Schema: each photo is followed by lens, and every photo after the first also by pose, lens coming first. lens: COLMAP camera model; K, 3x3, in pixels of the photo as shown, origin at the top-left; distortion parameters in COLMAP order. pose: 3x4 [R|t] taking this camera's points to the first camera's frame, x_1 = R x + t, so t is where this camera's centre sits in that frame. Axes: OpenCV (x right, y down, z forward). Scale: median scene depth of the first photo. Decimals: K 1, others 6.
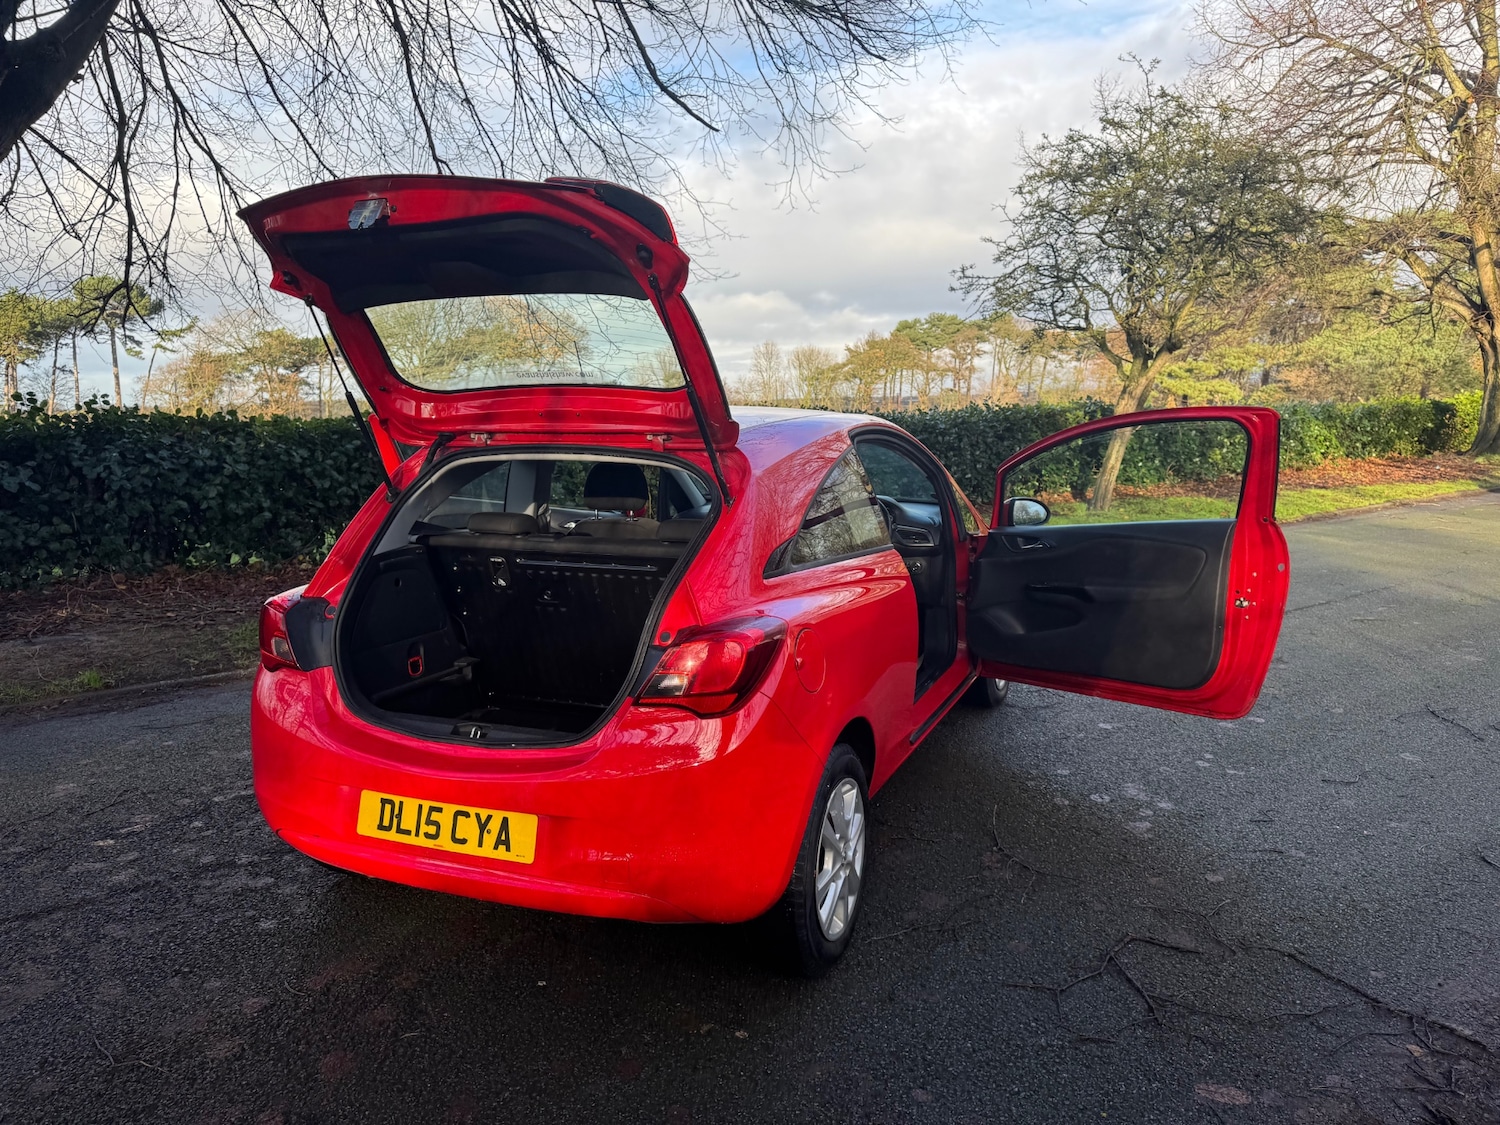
lens RADIAL K [[1072.6, 0, 742.8], [0, 1072.6, 577.7], [0, 0, 1]] dist [0.031551, -0.041093]
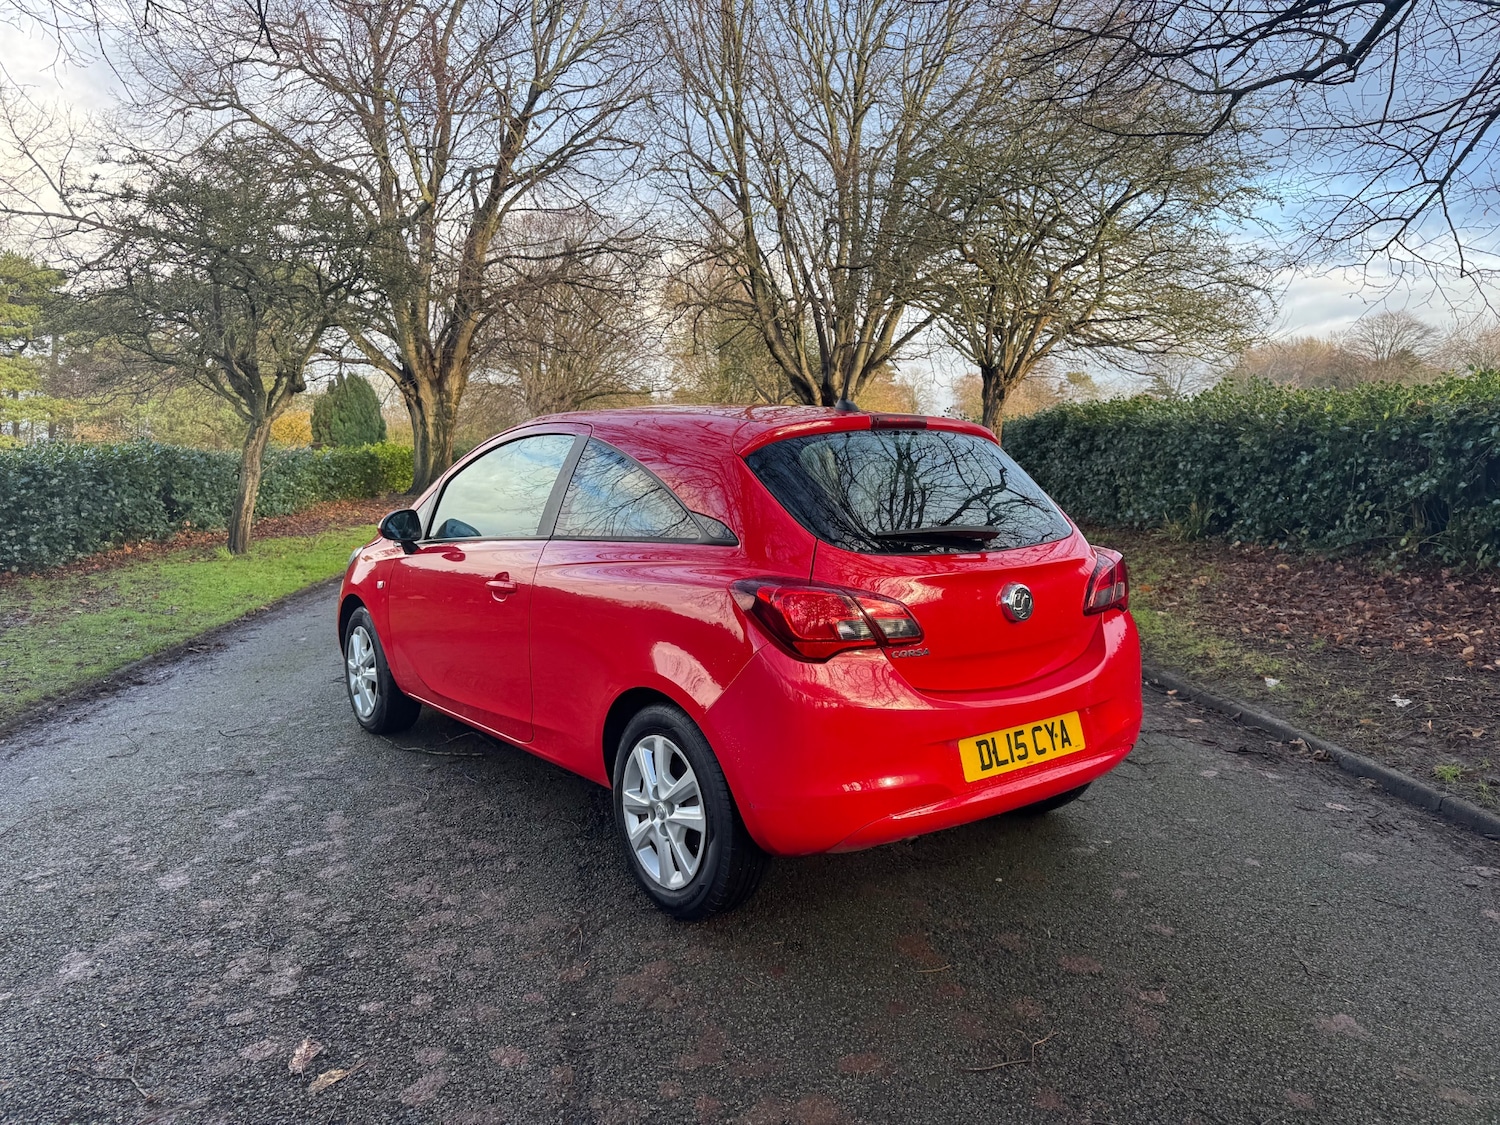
lens RADIAL K [[1077.6, 0, 750.0], [0, 1077.6, 562.5], [0, 0, 1]] dist [0.038637, -0.046498]
pose [[0.492478, -0.080151, 0.866626, -1.067669], [0.139211, 0.990184, 0.012469, -0.013406], [-0.859119, 0.114503, 0.498802, 0.497310]]
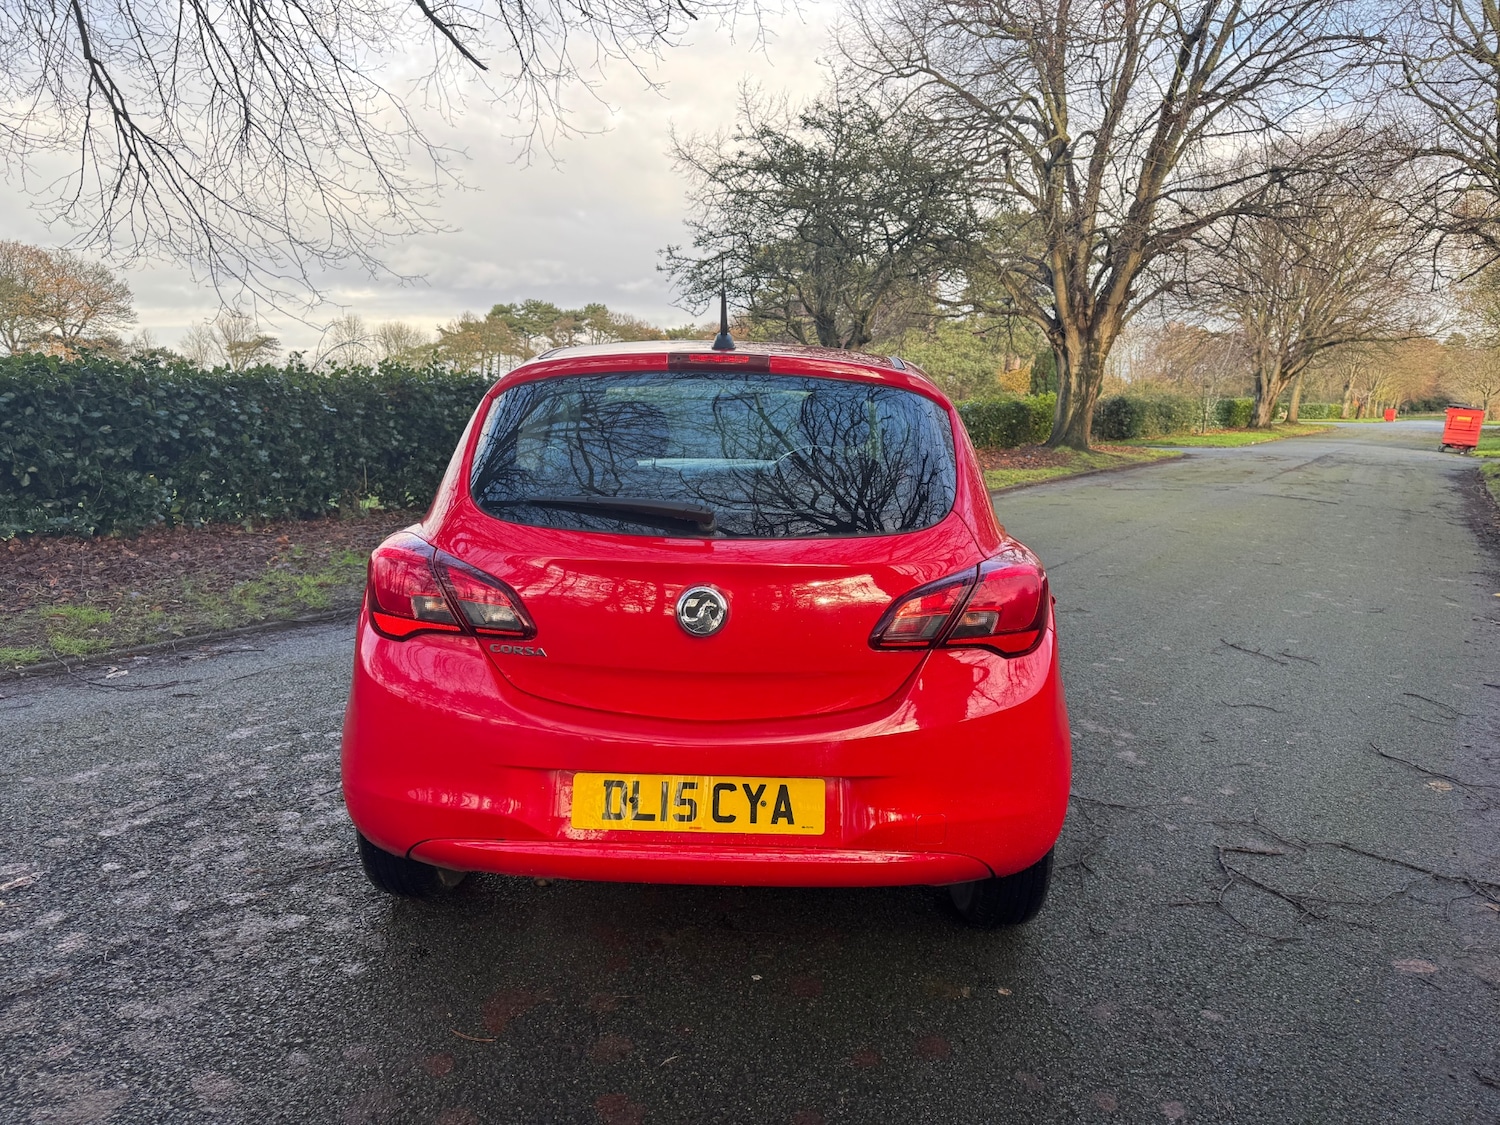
lens RADIAL K [[1077.6, 0, 750.0], [0, 1077.6, 562.5], [0, 0, 1]] dist [0.038637, -0.046498]
pose [[0.927287, -0.022293, 0.373688, -0.420300], [0.024282, 0.999705, -0.000617, 0.031967], [-0.373564, 0.009646, 0.927554, 0.147801]]
